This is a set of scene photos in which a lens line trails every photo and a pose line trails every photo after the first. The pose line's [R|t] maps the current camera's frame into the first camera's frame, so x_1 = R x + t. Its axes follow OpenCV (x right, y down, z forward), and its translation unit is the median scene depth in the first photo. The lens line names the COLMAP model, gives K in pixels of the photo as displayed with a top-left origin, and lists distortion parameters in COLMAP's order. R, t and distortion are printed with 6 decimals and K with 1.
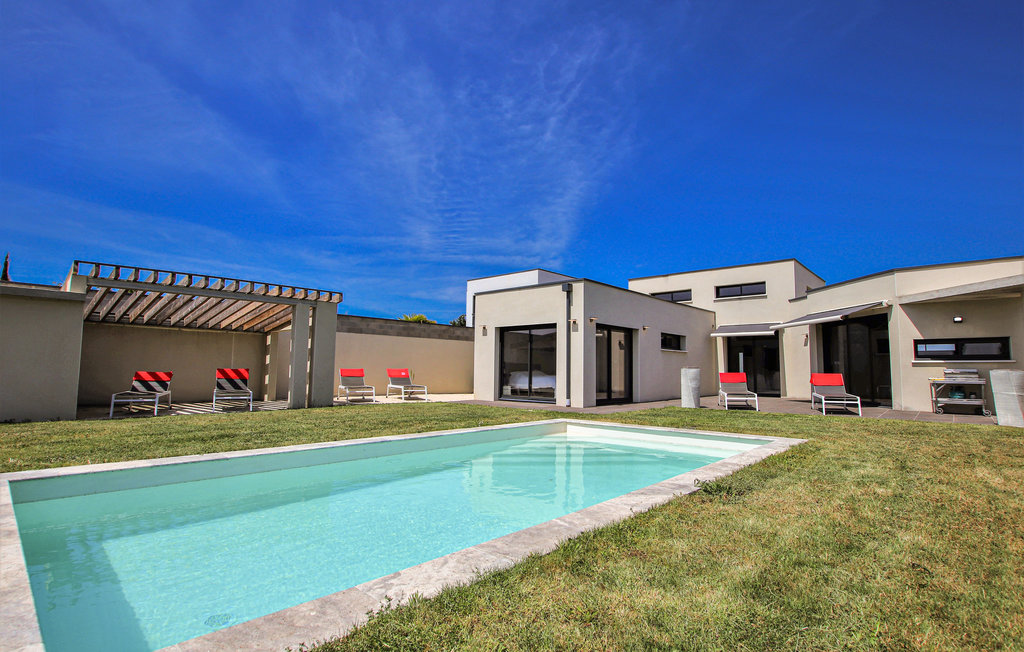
lens RADIAL K [[483.1, 0, 512.0], [0, 483.1, 326.0], [0, 0, 1]] dist [-0.023362, -0.000048]
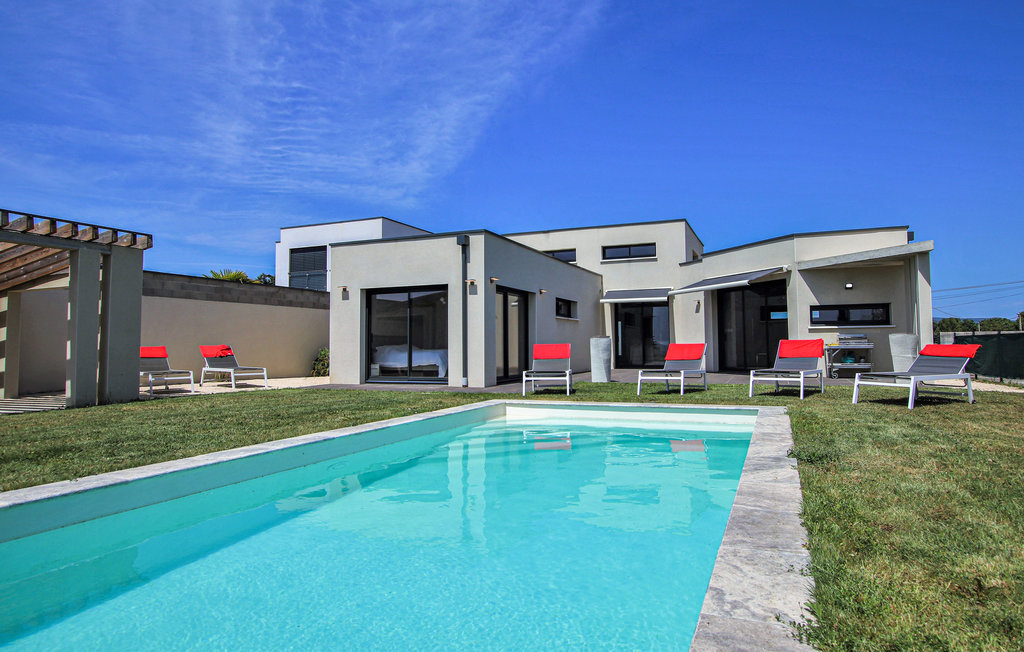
lens RADIAL K [[588.9, 0, 511.8], [0, 588.9, 303.8], [0, 0, 1]] dist [-0.007449, -0.000430]
pose [[0.943619, 0.003966, 0.331010, -0.132636], [-0.010312, 0.999795, 0.017418, 0.008622], [-0.330873, -0.019849, 0.943466, 0.037868]]
